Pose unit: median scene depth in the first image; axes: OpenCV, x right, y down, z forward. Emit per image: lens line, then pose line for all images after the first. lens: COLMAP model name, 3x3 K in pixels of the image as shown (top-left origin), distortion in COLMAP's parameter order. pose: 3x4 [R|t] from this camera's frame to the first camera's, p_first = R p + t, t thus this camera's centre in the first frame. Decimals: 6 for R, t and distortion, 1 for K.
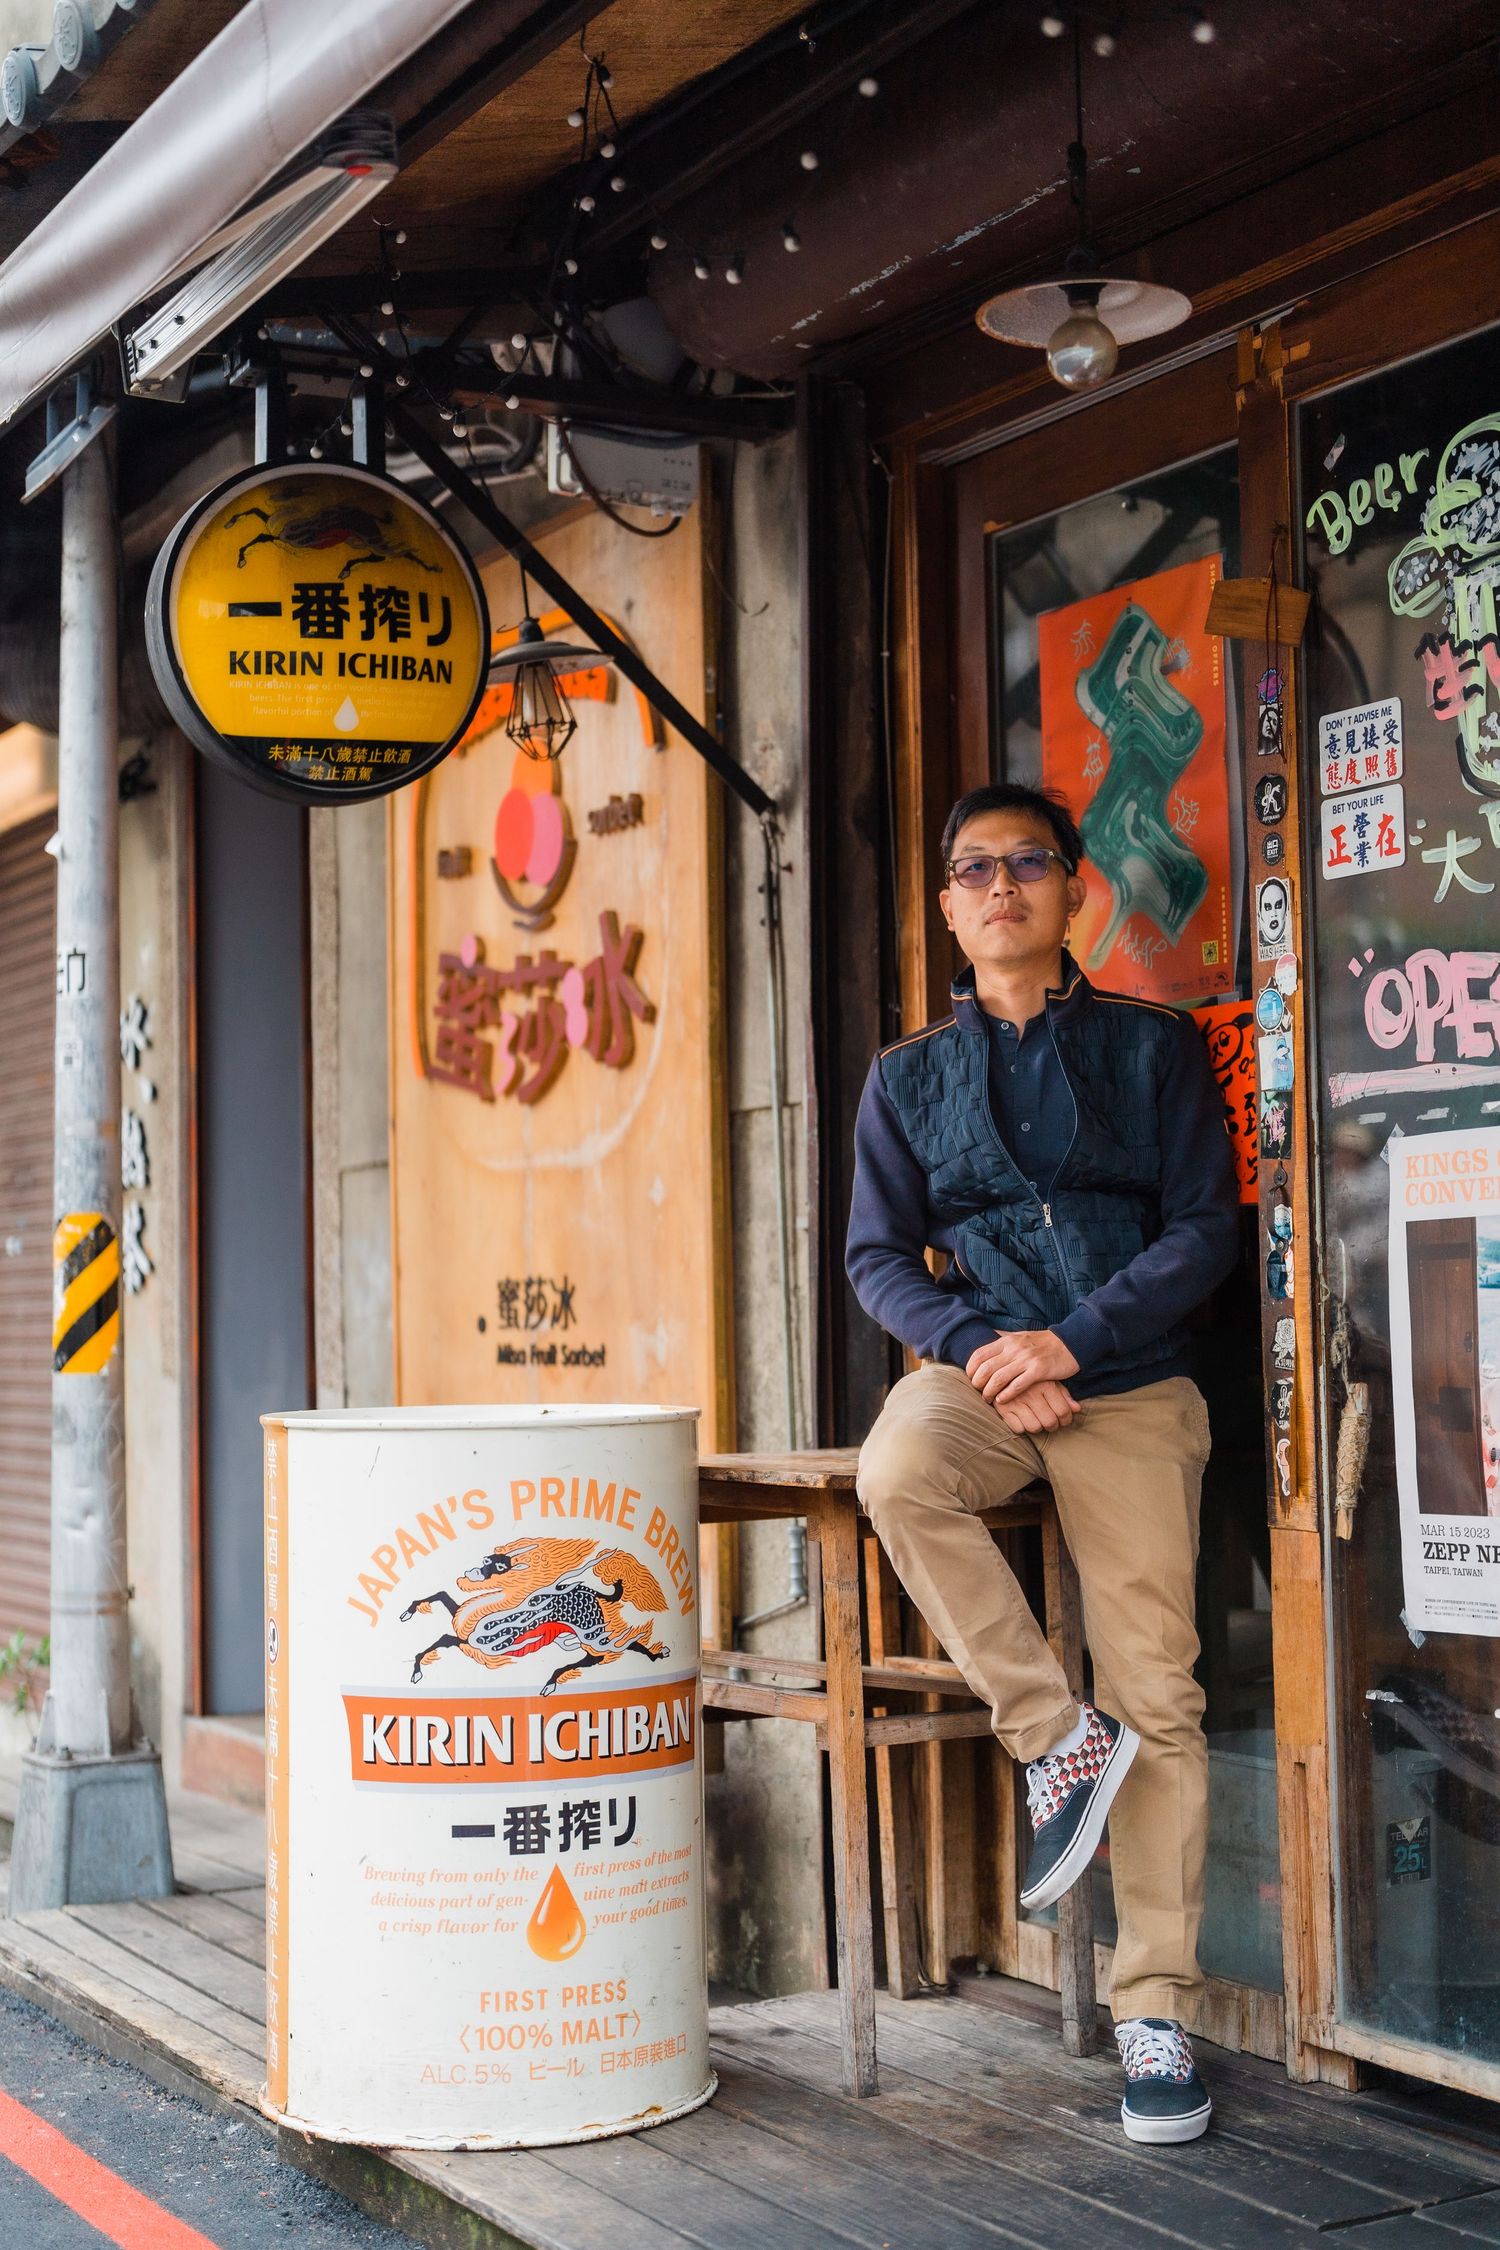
lens RADIAL K [[7859.3, 0, 744.6], [0, 7859.3, 1126.9], [0, 0, 1]] dist [0.063768, 0.000000]
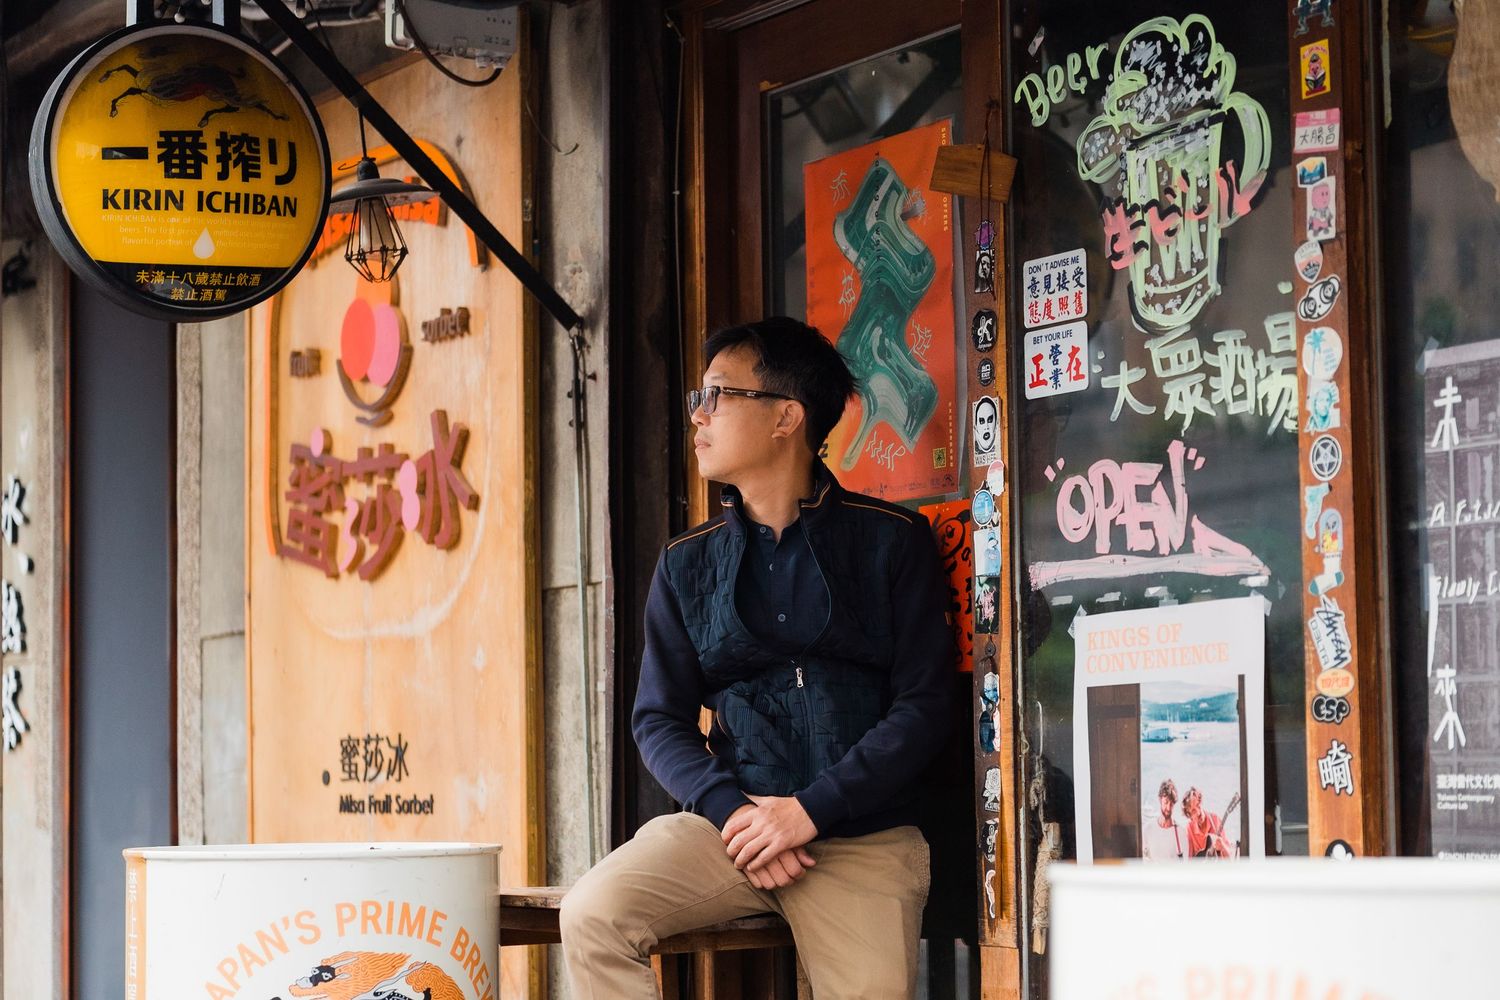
lens RADIAL K [[5239.5, 0, 754.9], [0, 5239.5, 499.2], [0, 0, 1]] dist [0.063768, 0.000000]
pose [[0.998193, 0.006976, 0.059679, -0.015578], [-0.005659, 0.999737, -0.022202, 0.001643], [-0.059818, 0.021824, 0.997971, 0.227180]]
